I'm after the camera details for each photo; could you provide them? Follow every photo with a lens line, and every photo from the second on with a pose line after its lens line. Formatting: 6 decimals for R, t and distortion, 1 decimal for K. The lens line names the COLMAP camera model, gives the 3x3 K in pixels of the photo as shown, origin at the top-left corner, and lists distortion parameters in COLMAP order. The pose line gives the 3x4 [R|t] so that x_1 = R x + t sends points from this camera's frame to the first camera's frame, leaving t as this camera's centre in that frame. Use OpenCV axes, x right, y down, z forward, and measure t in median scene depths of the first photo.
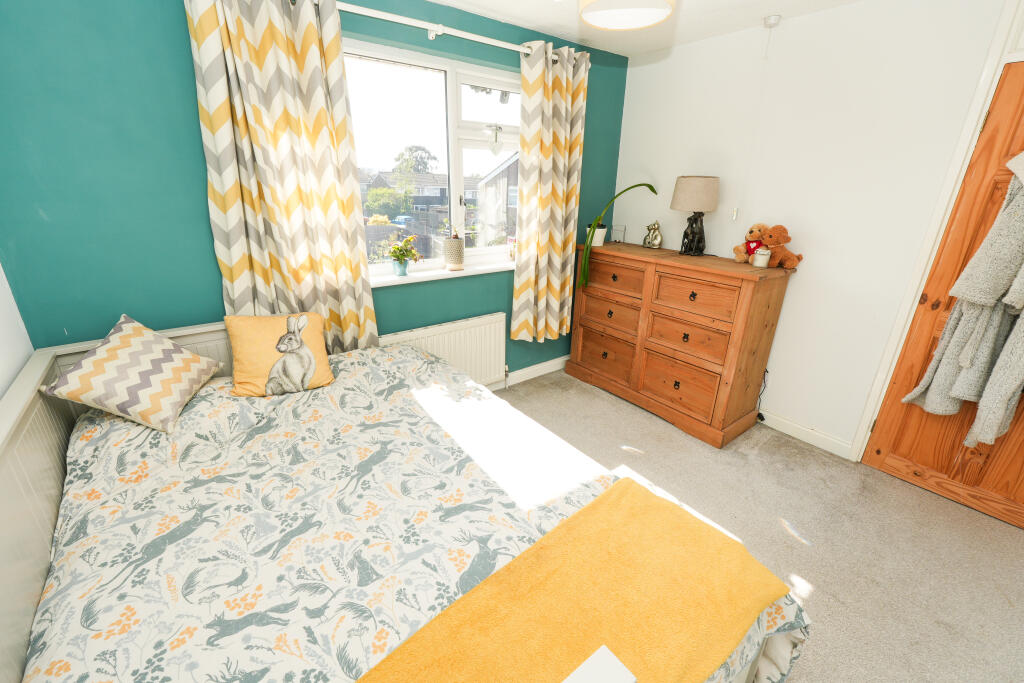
lens RADIAL K [[432.7, 0, 510.5], [0, 432.7, 342.7], [0, 0, 1]] dist [-0.002856, -0.000033]
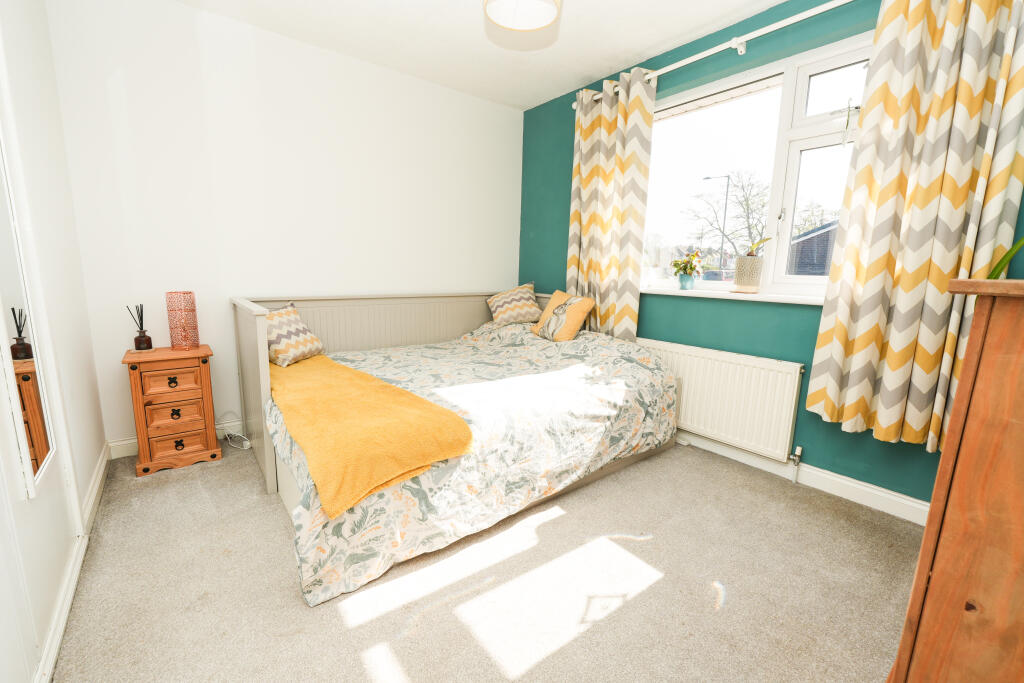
lens RADIAL K [[432.7, 0, 510.5], [0, 432.7, 342.7], [0, 0, 1]] dist [-0.002856, -0.000033]
pose [[-0.002186, 0.131818, -0.991272, 0.786404], [-0.382139, 0.915930, 0.122642, -0.011396], [0.924102, 0.379072, 0.048371, 0.608544]]
